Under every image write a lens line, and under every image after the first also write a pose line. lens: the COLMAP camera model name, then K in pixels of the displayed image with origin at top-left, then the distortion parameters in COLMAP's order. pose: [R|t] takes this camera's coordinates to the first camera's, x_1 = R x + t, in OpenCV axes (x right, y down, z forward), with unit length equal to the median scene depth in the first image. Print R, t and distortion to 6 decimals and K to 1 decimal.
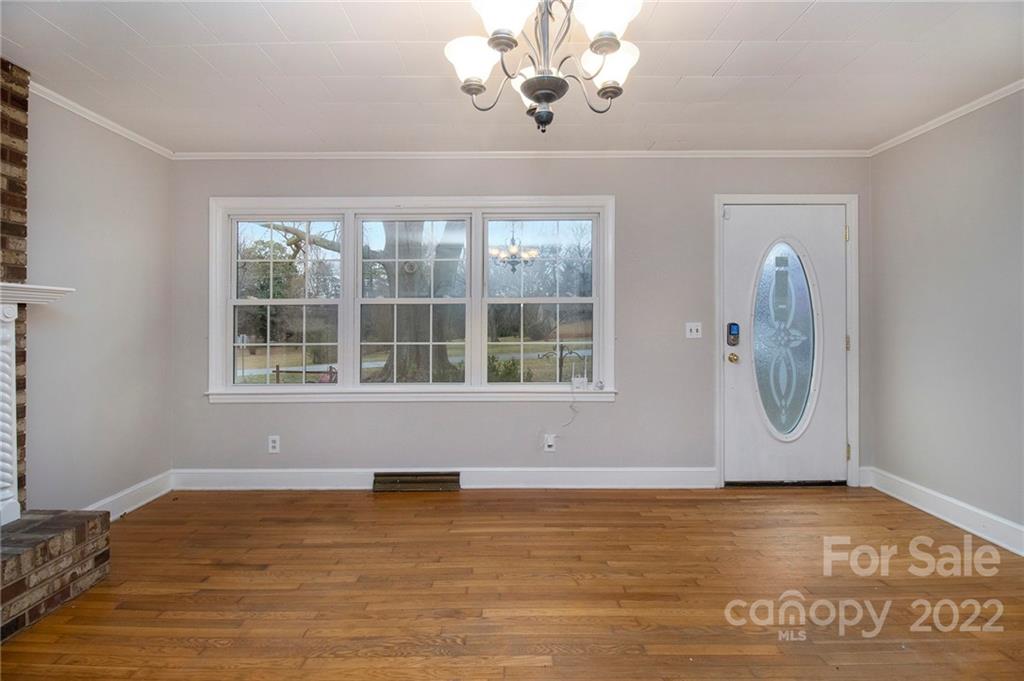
lens RADIAL K [[484.2, 0, 501.1], [0, 484.2, 322.1], [0, 0, 1]] dist [0.000635, -0.010803]
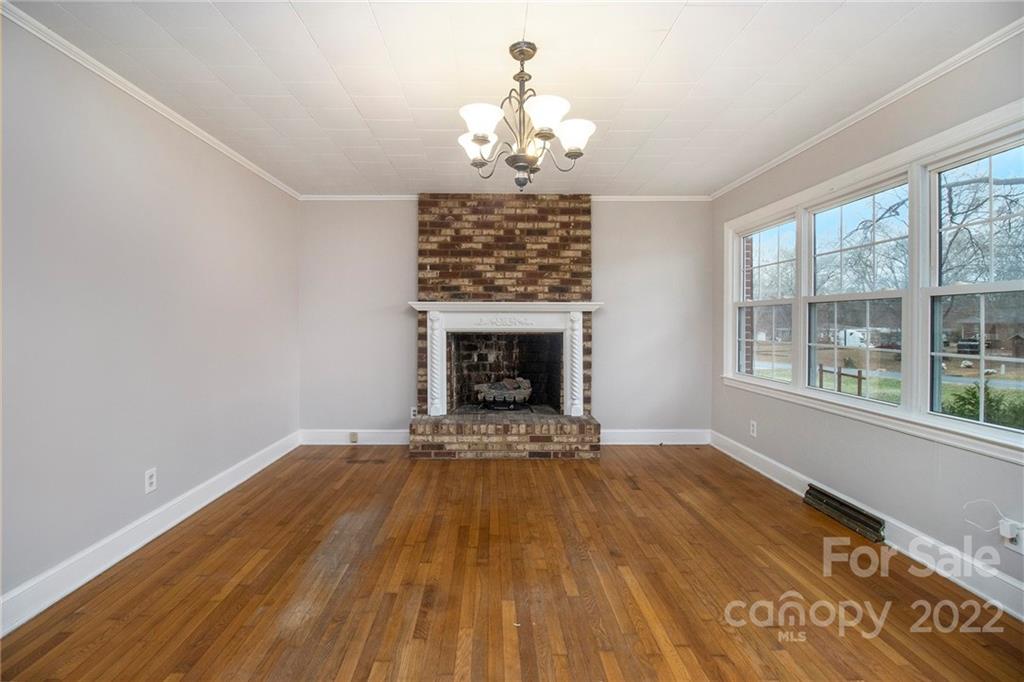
lens RADIAL K [[484.2, 0, 501.1], [0, 484.2, 322.6], [0, 0, 1]] dist [0.000635, -0.010803]
pose [[0.007796, 0.008588, -0.999933, 0.769283], [-0.003396, 0.999958, 0.008561, -0.005559], [0.999964, 0.003329, 0.007825, 0.461871]]
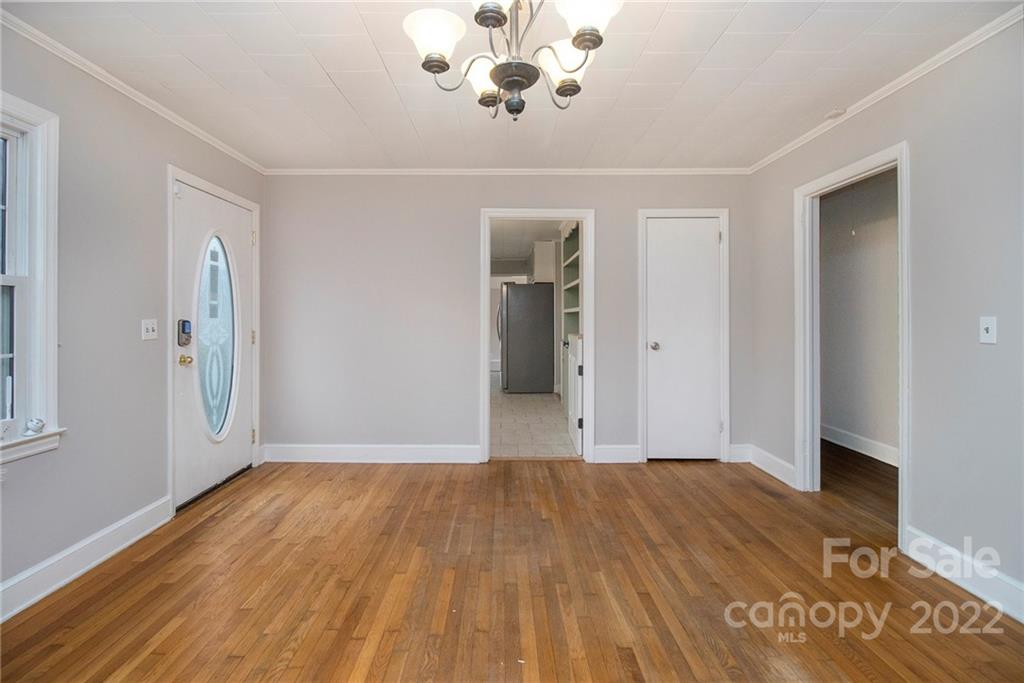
lens RADIAL K [[470.1, 0, 506.8], [0, 470.1, 315.5], [0, 0, 1]] dist [-0.000700, -0.013367]
pose [[0.005952, 0.005679, 0.999966, -0.422385], [0.003800, 0.999977, -0.005702, 0.001307], [-0.999975, 0.003834, 0.005930, 0.502168]]
